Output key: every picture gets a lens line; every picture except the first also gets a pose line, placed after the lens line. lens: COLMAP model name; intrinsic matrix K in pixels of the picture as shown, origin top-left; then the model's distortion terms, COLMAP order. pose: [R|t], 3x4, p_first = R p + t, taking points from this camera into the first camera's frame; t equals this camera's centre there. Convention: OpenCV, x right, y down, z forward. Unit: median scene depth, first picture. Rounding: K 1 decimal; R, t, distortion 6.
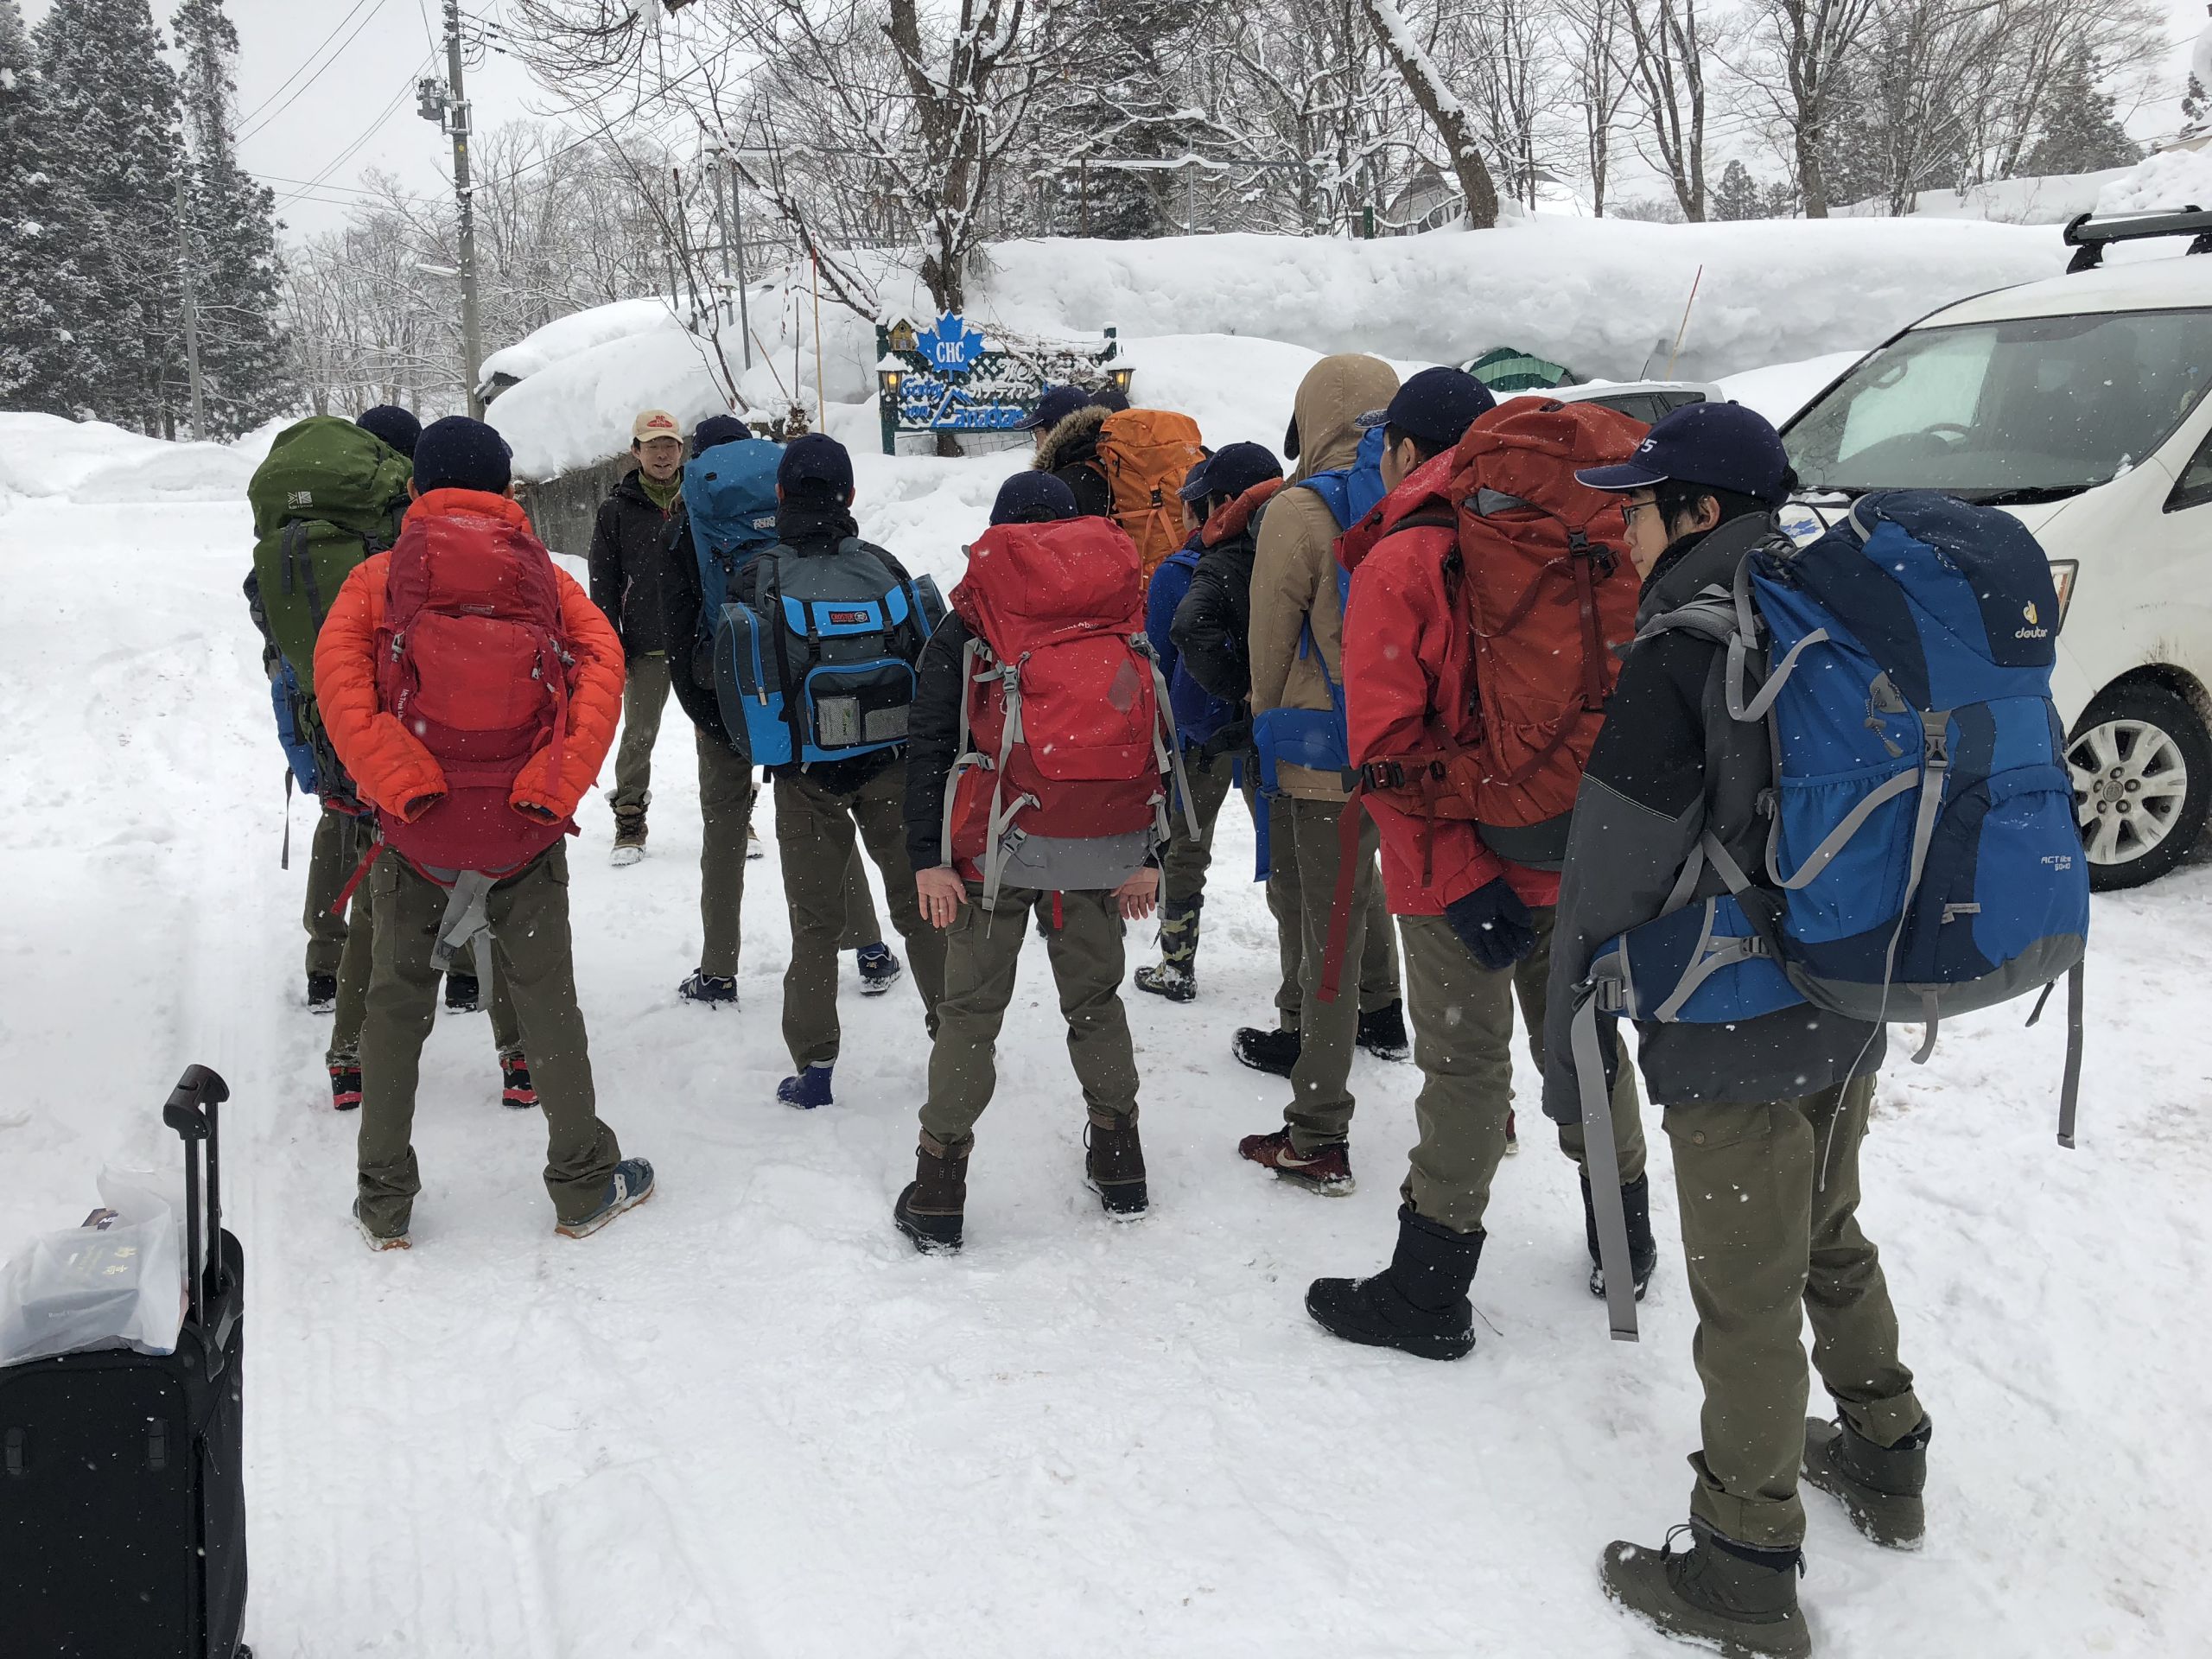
lens RADIAL K [[1788.7, 0, 1142.2], [0, 1788.7, 795.4], [0, 0, 1]] dist [0.003138, 0.009837]
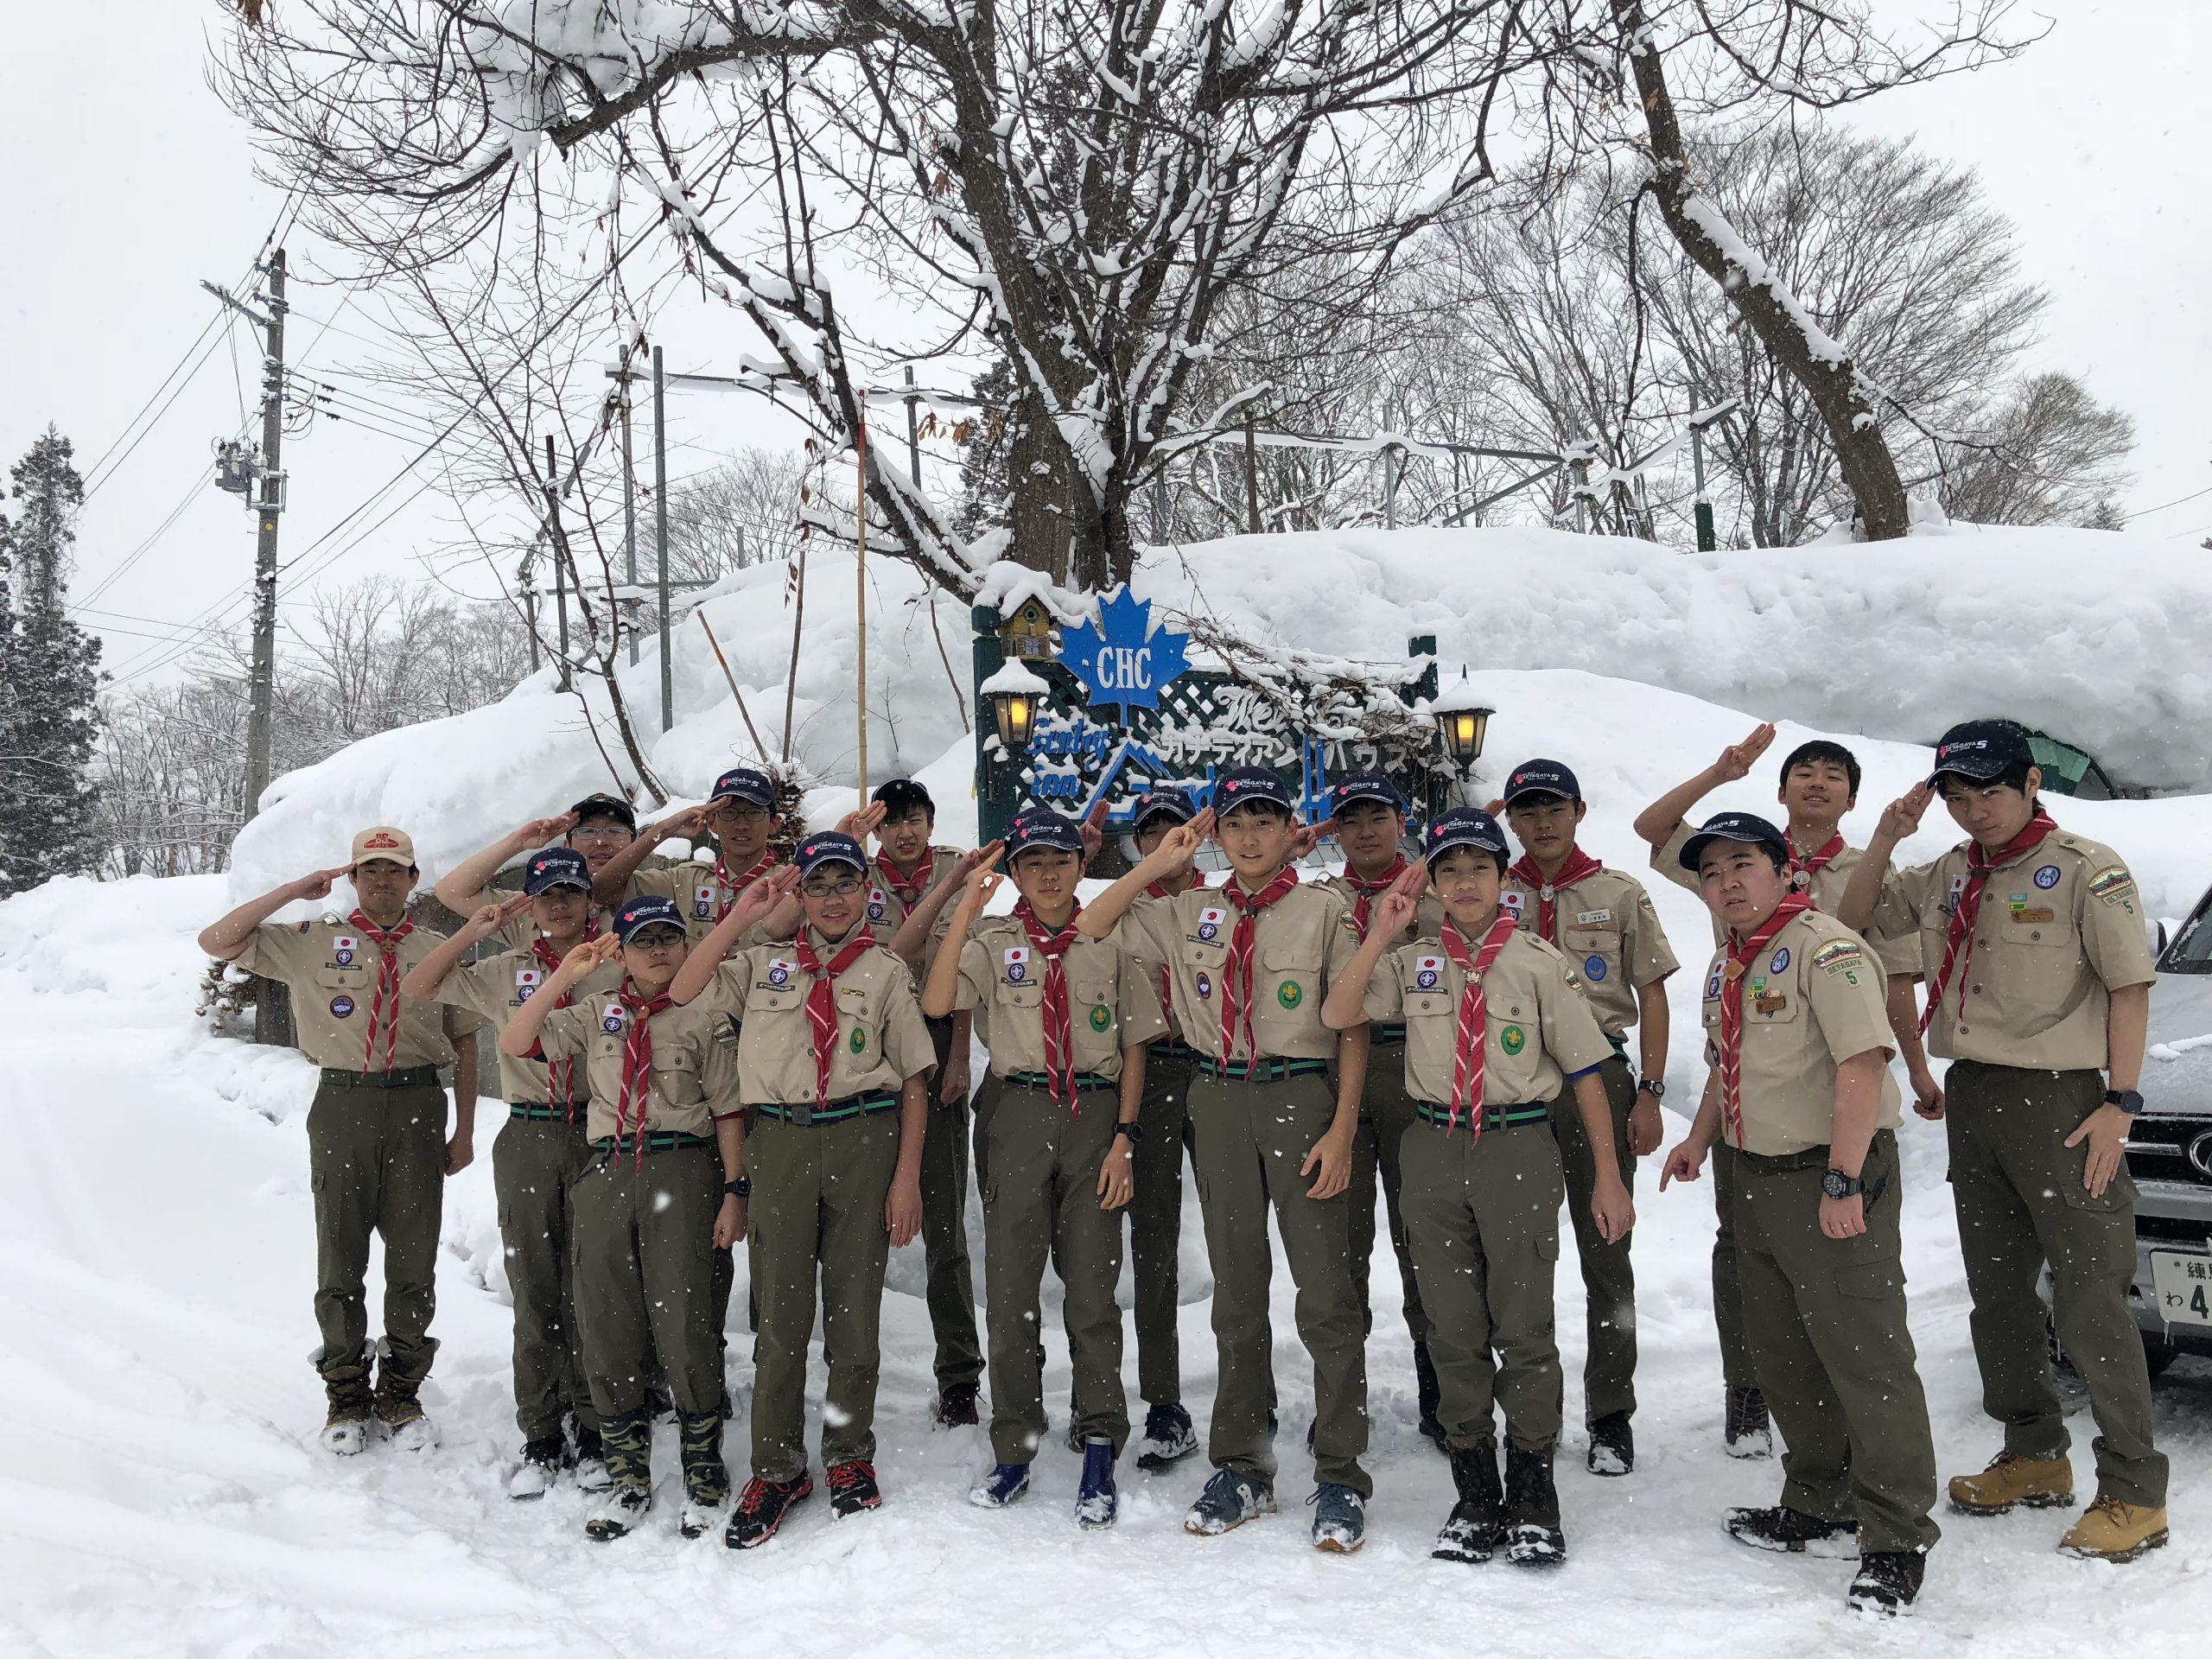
lens RADIAL K [[1436.1, 0, 1016.7], [0, 1436.1, 866.3], [0, 0, 1]] dist [0.018208, -0.001286]
pose [[0.996894, 0.011731, 0.077874, -0.099980], [0.006837, 0.972218, -0.233977, -0.065350], [-0.078456, 0.233783, 0.969118, 0.392102]]
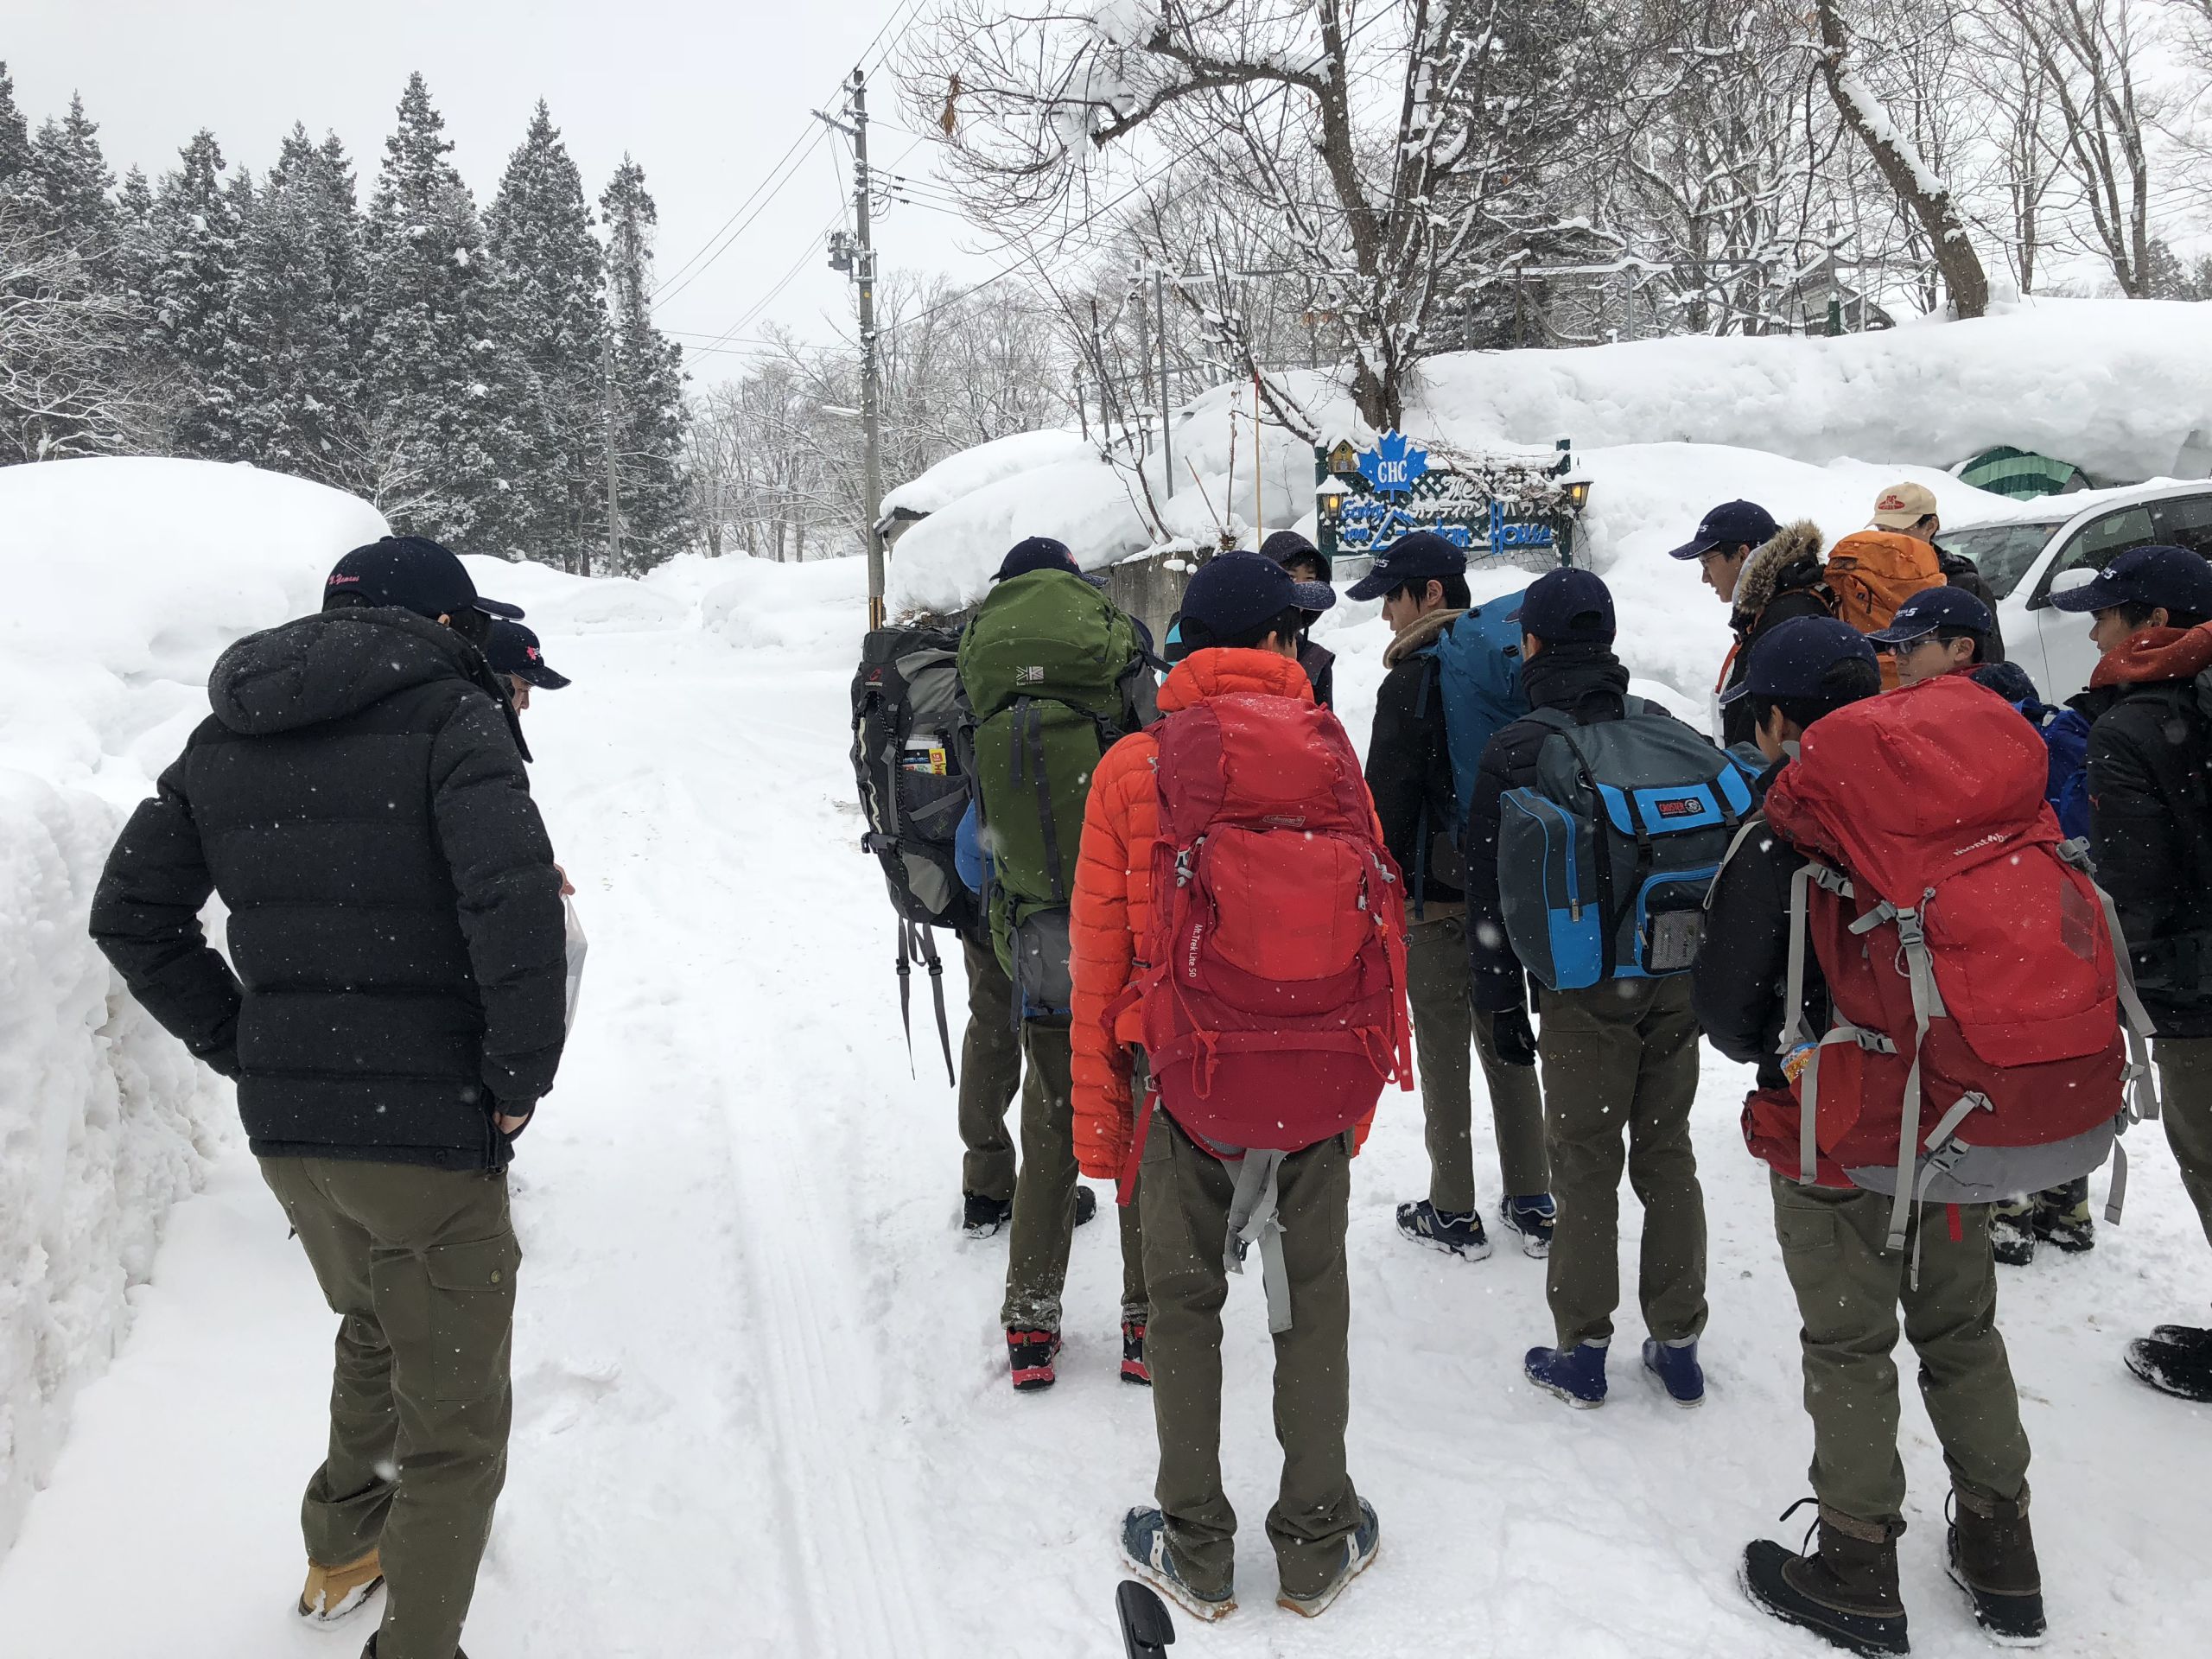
lens RADIAL K [[1754.6, 0, 1103.5], [0, 1754.6, 786.9], [0, 0, 1]] dist [0.008947, -0.002314]
pose [[0.981682, 0.001834, -0.190517, -0.048547], [-0.014332, 0.997831, -0.064244, -0.011132], [0.189986, 0.065798, 0.979580, 0.041177]]
